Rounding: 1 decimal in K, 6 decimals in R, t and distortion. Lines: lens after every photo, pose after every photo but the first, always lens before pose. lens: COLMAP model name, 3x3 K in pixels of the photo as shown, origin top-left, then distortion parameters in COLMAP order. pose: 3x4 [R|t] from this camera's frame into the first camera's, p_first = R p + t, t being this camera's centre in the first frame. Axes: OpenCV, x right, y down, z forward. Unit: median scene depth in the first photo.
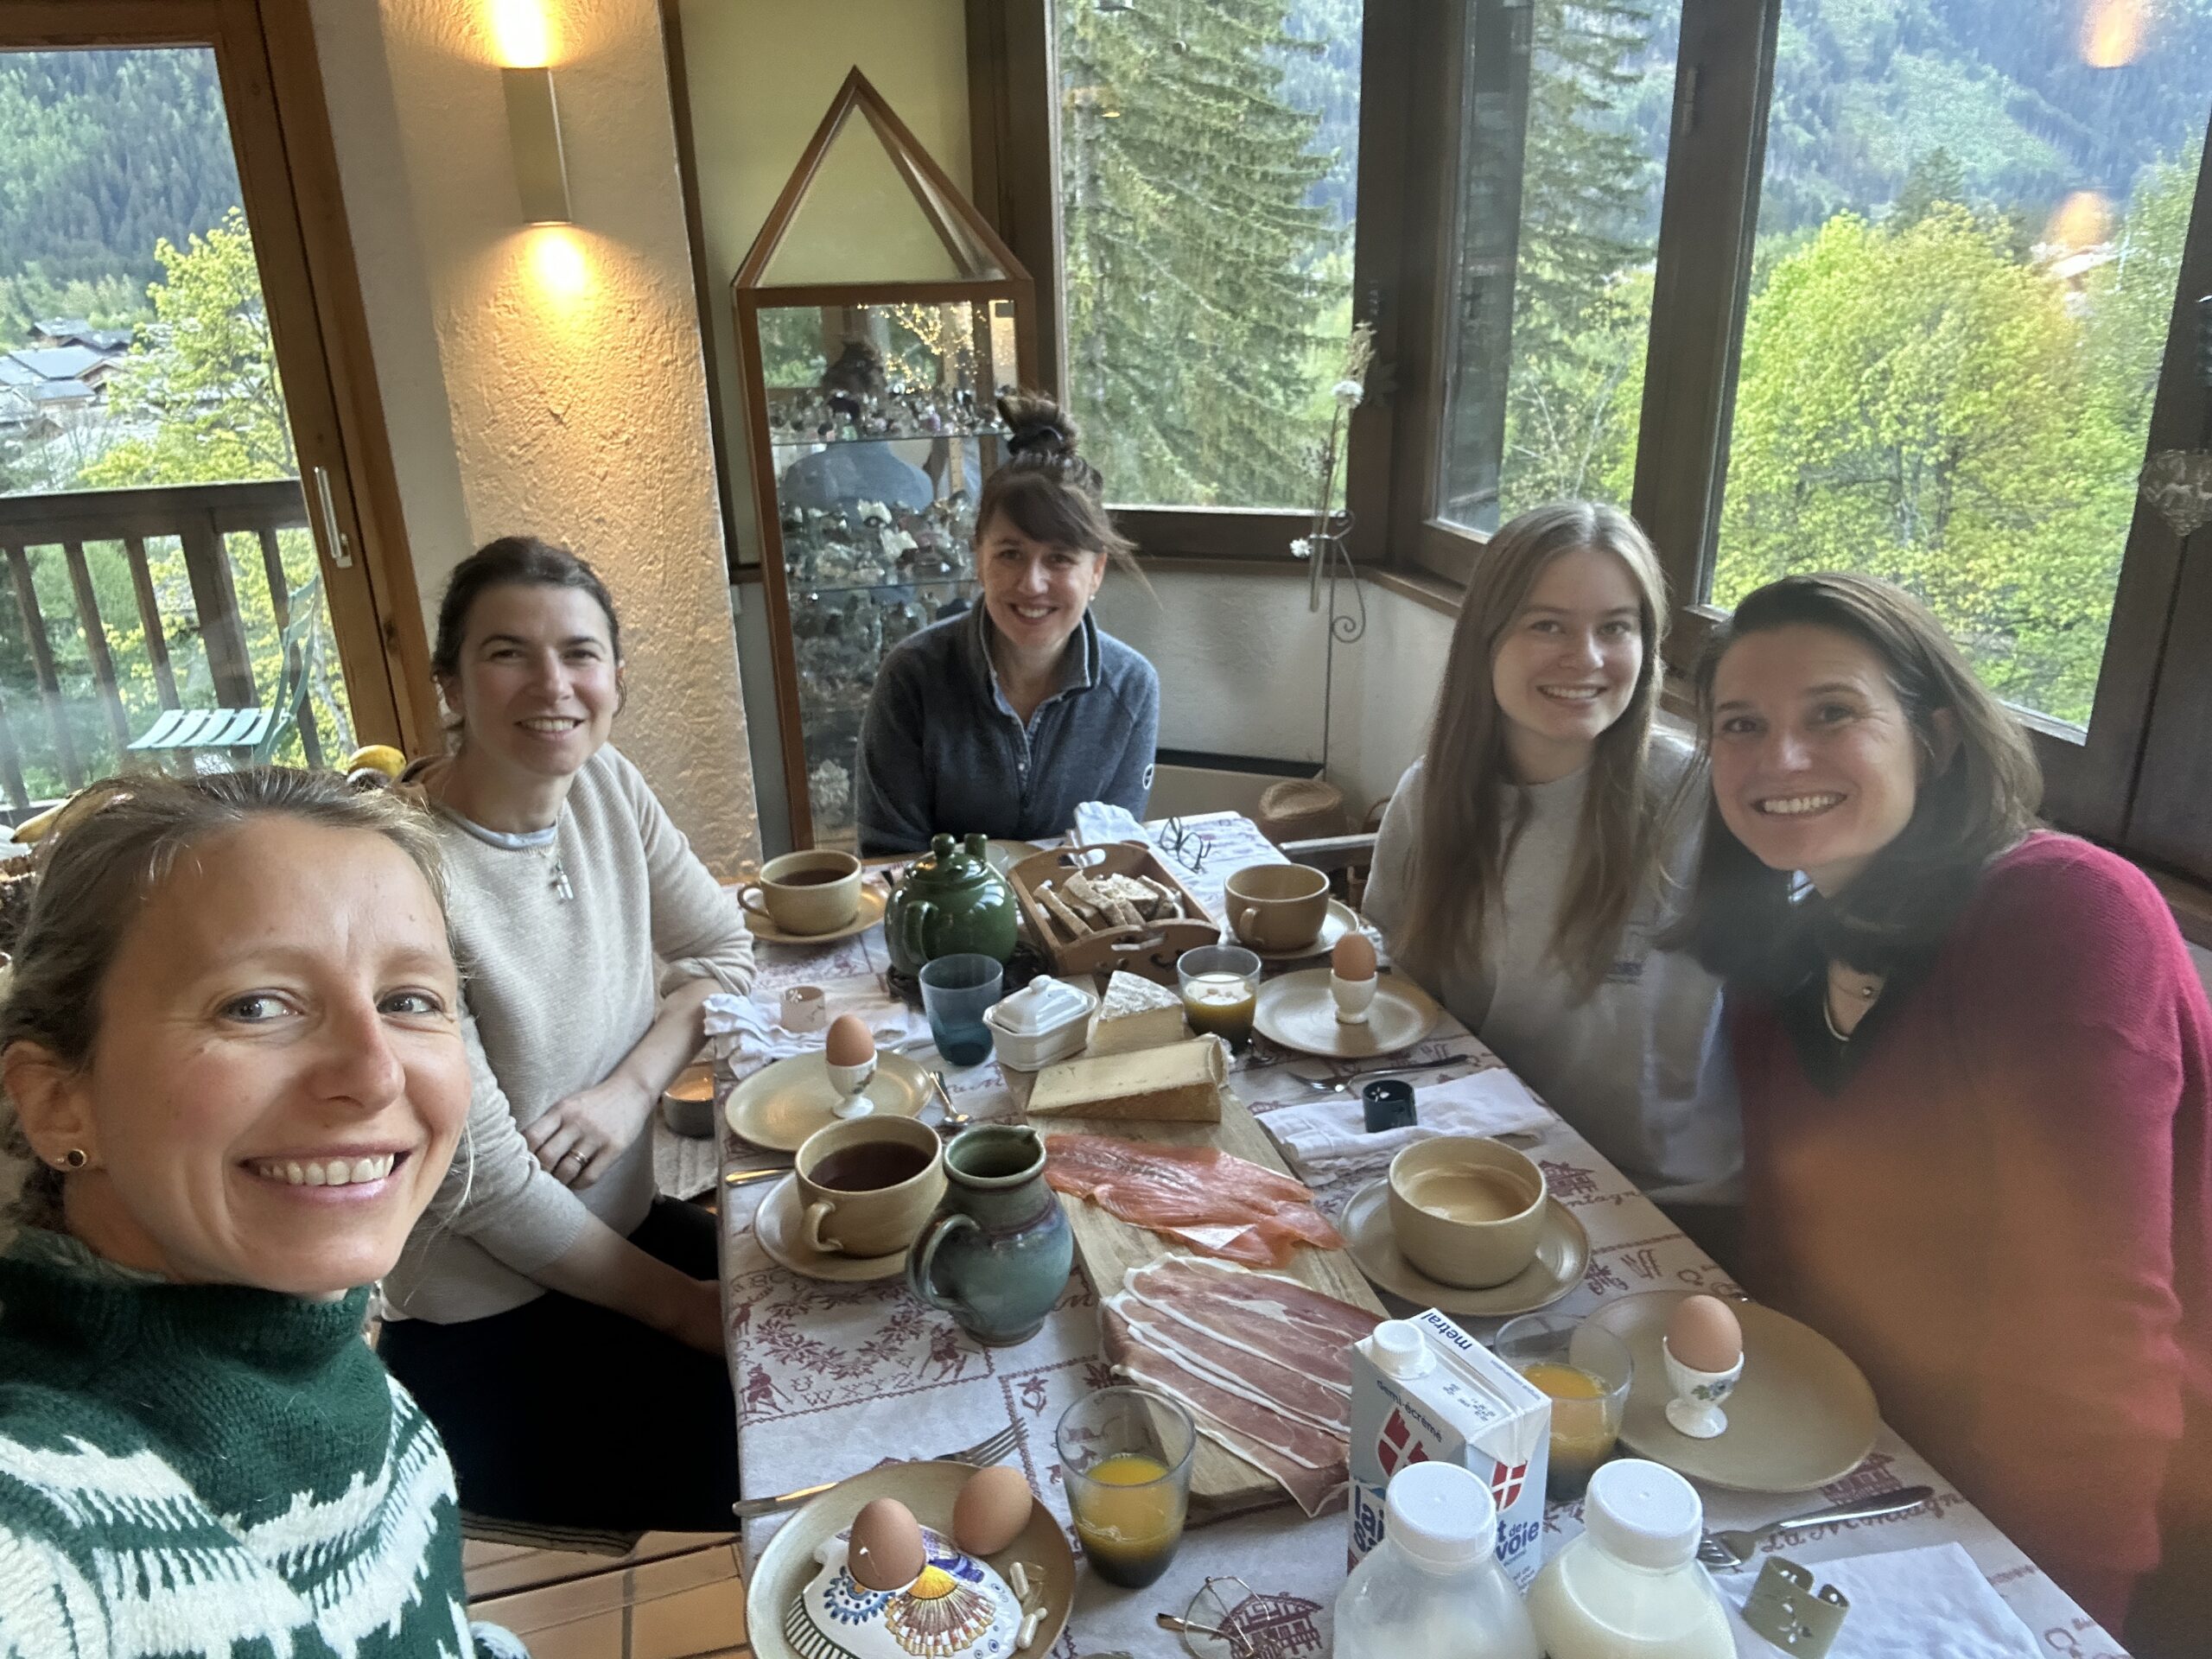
lens RADIAL K [[1577.1, 0, 1111.5], [0, 1577.1, 832.1], [0, 0, 1]] dist [0.026172, -0.020415]
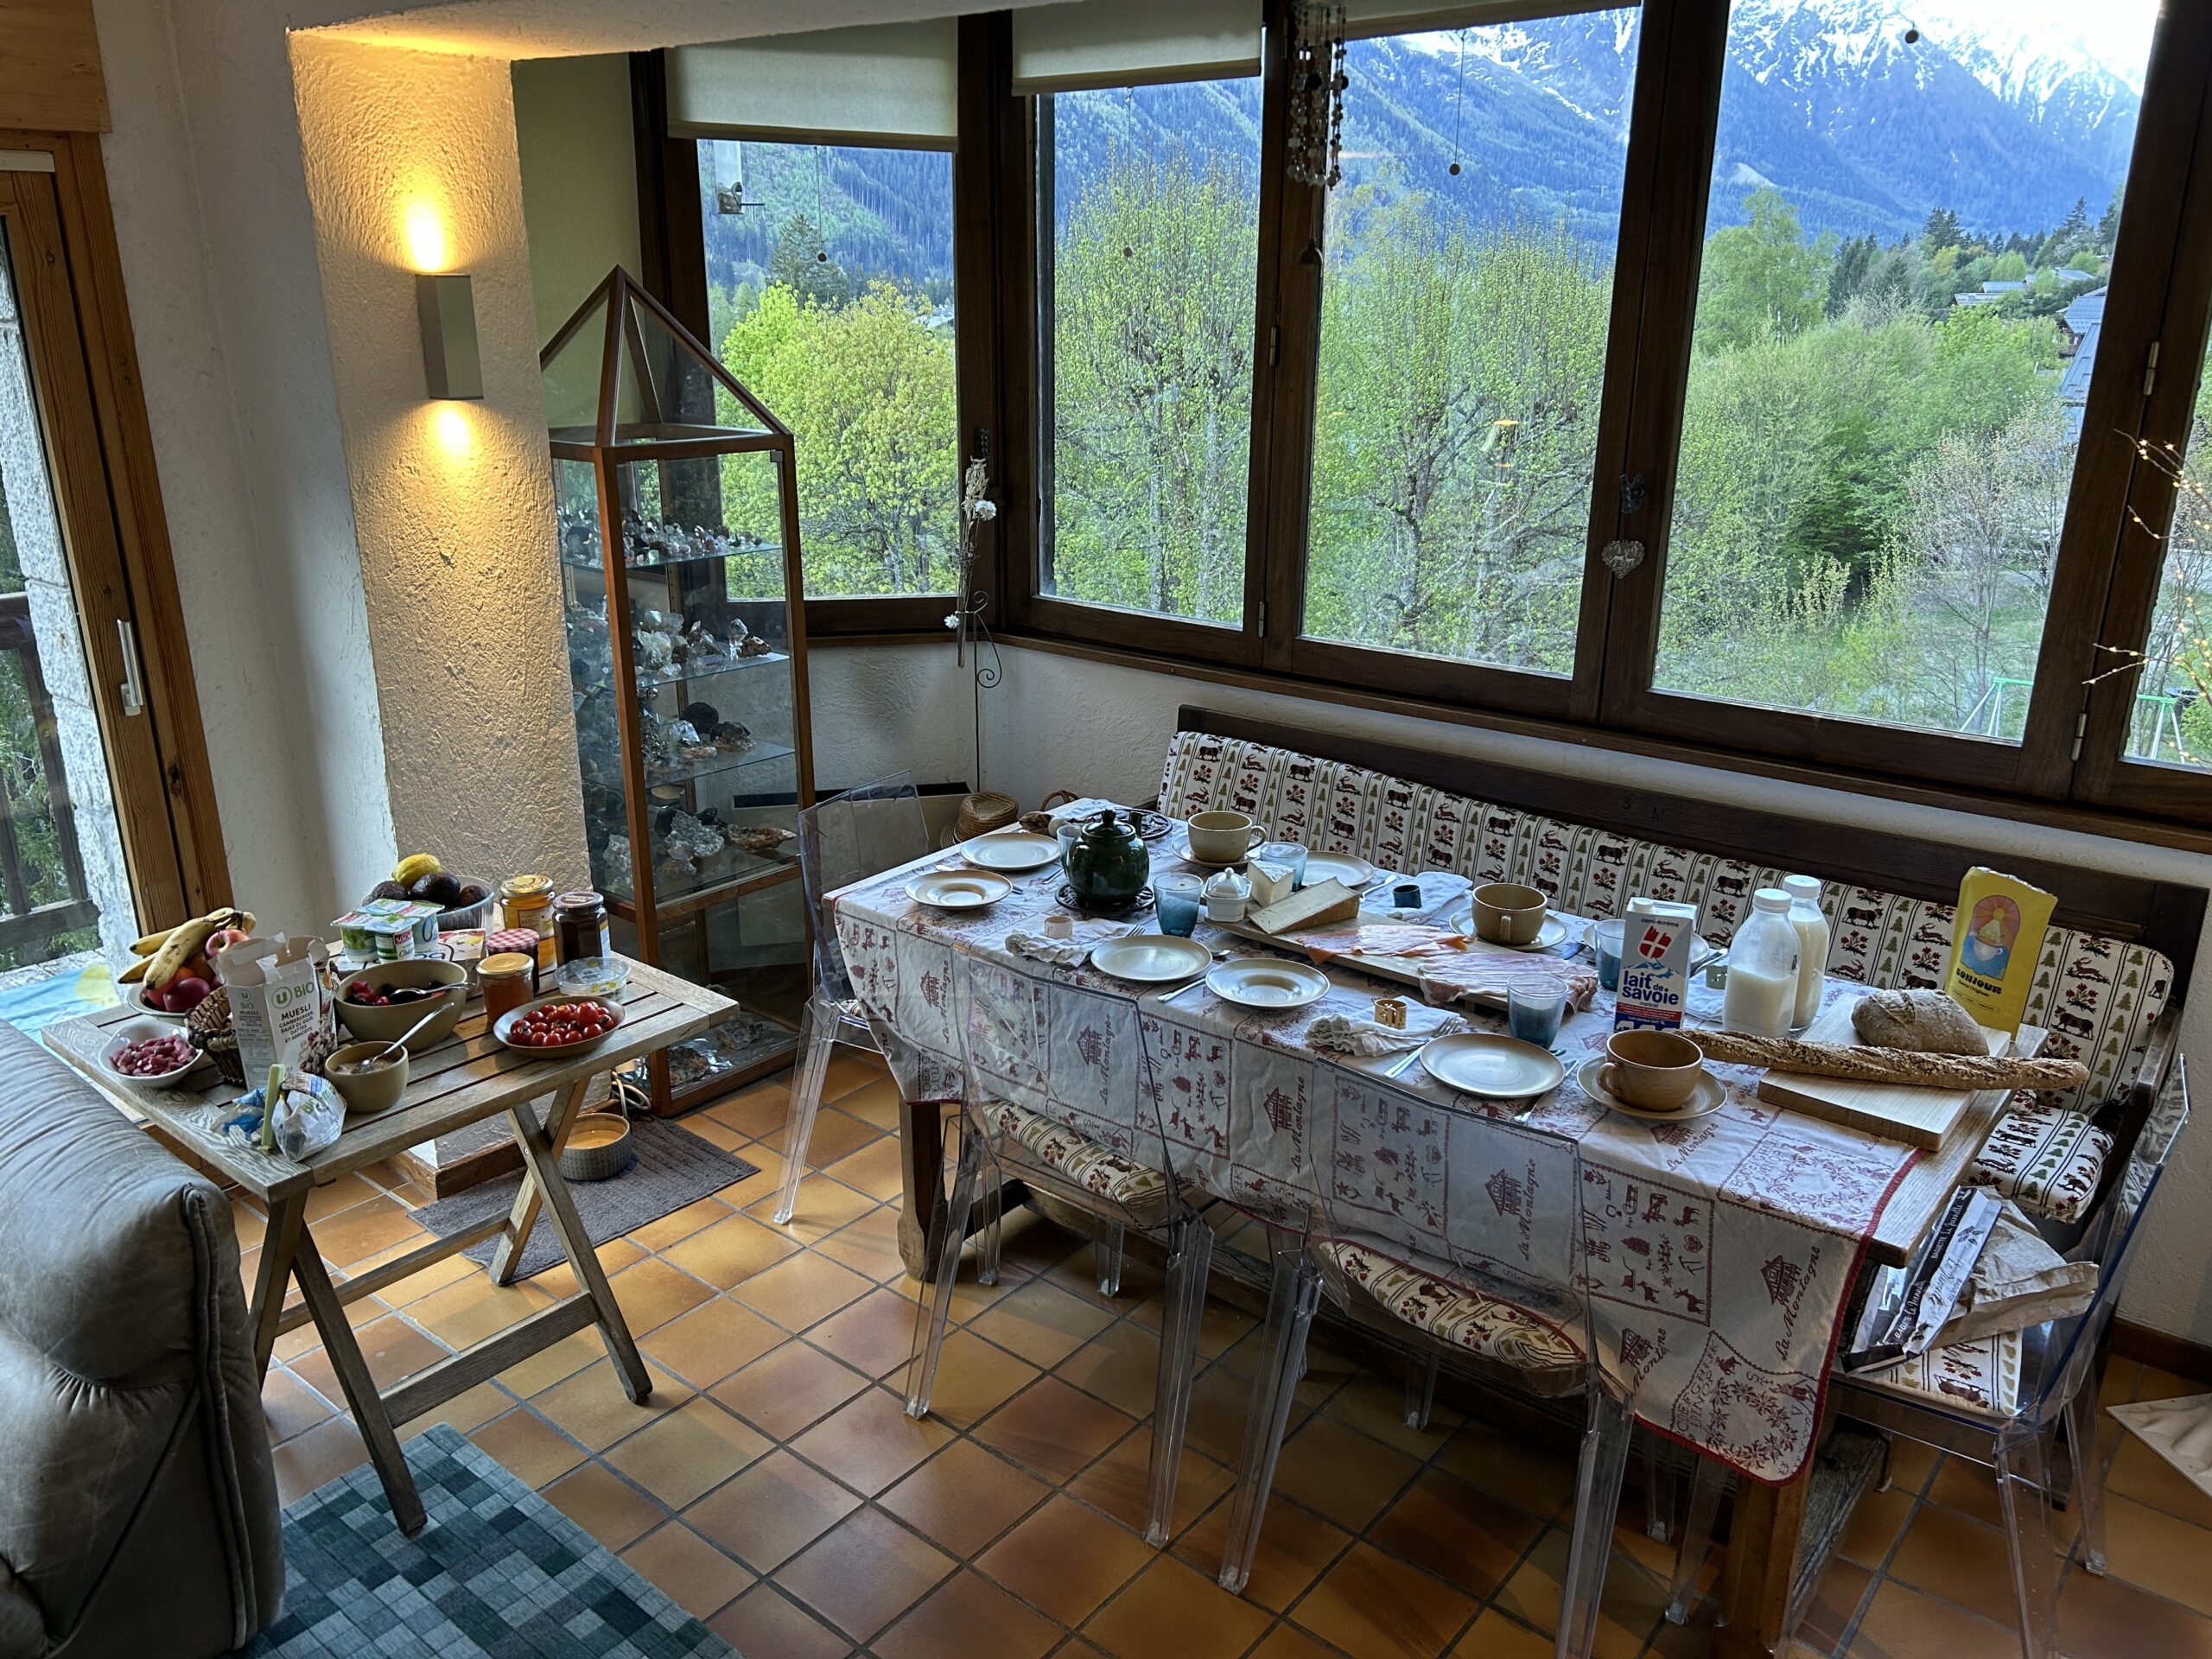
lens RADIAL K [[1652.5, 0, 1118.9], [0, 1652.5, 840.3], [0, 0, 1]] dist [0.037272, -0.037941]
pose [[0.809926, -0.154945, 0.565696, -0.583444], [0.176911, 0.984093, 0.016255, 0.004957], [-0.559216, 0.086913, 0.824454, -0.219522]]
